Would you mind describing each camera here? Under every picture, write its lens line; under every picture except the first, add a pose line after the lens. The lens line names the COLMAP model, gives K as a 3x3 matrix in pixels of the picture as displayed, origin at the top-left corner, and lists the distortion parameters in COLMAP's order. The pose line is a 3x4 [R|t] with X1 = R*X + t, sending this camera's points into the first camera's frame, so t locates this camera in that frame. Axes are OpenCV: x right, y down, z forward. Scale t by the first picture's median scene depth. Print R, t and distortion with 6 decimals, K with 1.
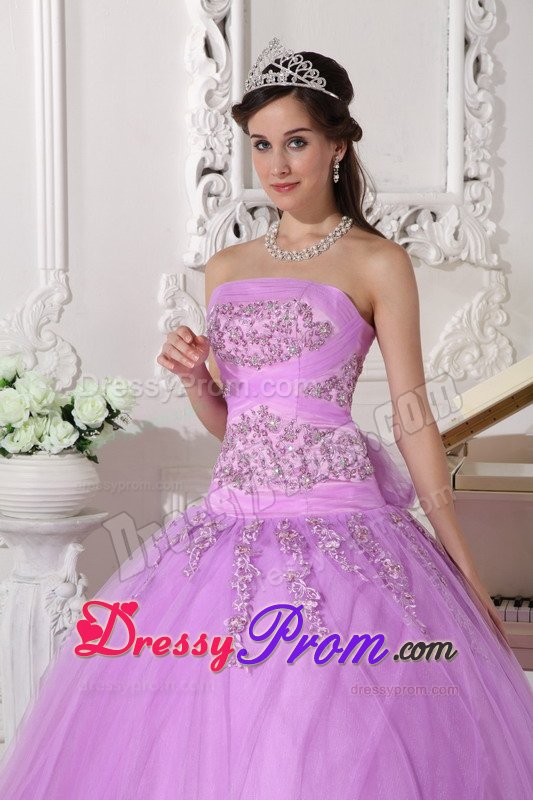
lens RADIAL K [[2036.9, 0, 266.5], [0, 2036.9, 451.4], [0, 0, 1]] dist [0.420367, 0.314756]
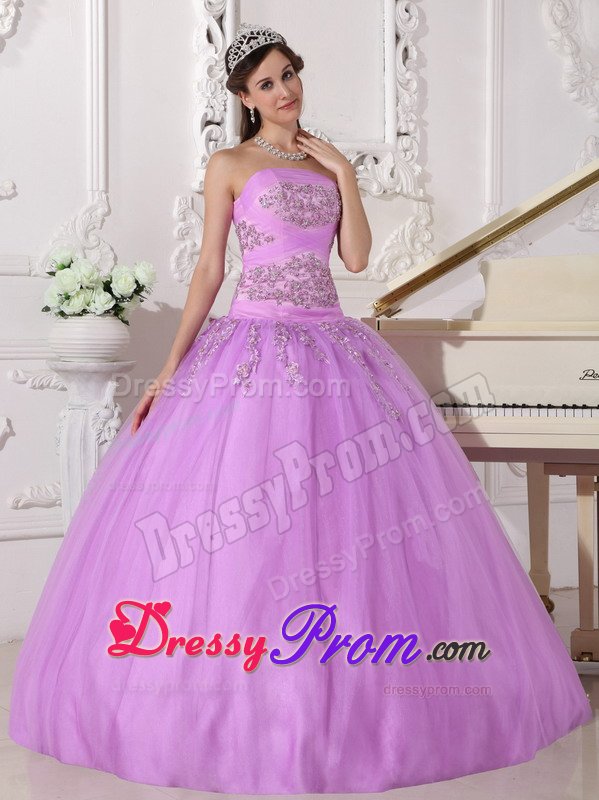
lens RADIAL K [[1911.1, 0, 289.8], [0, 1911.1, 399.4], [0, 0, 1]] dist [0.109445, 0.499327]
pose [[0.999995, -0.002857, -0.001117, 0.026804], [0.002800, 0.998858, -0.047686, 0.112034], [0.001252, 0.047683, 0.998862, -0.283967]]
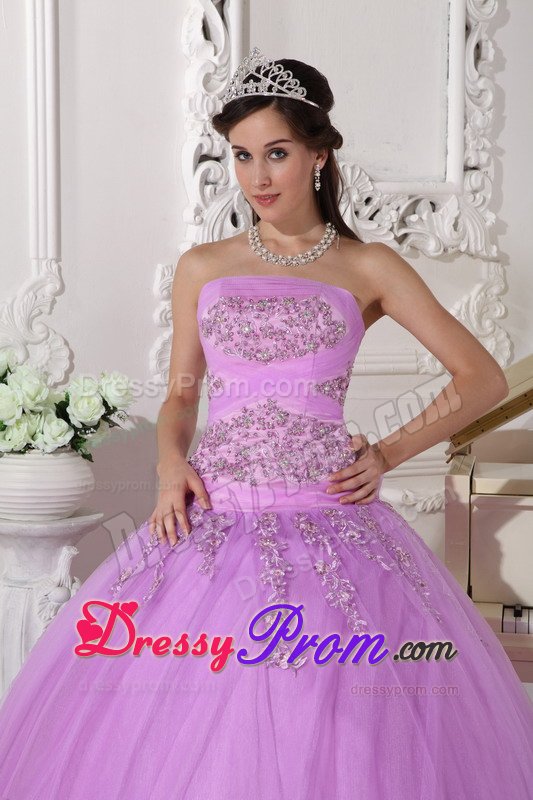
lens RADIAL K [[1860.3, 0, 264.6], [0, 1860.3, 441.3], [0, 0, 1]] dist [0.367938, 0.261430]
pose [[0.999594, 0.002985, 0.028342, -0.025226], [-0.003298, 0.999934, 0.010997, -0.012924], [-0.028307, -0.011086, 0.999538, 0.114785]]
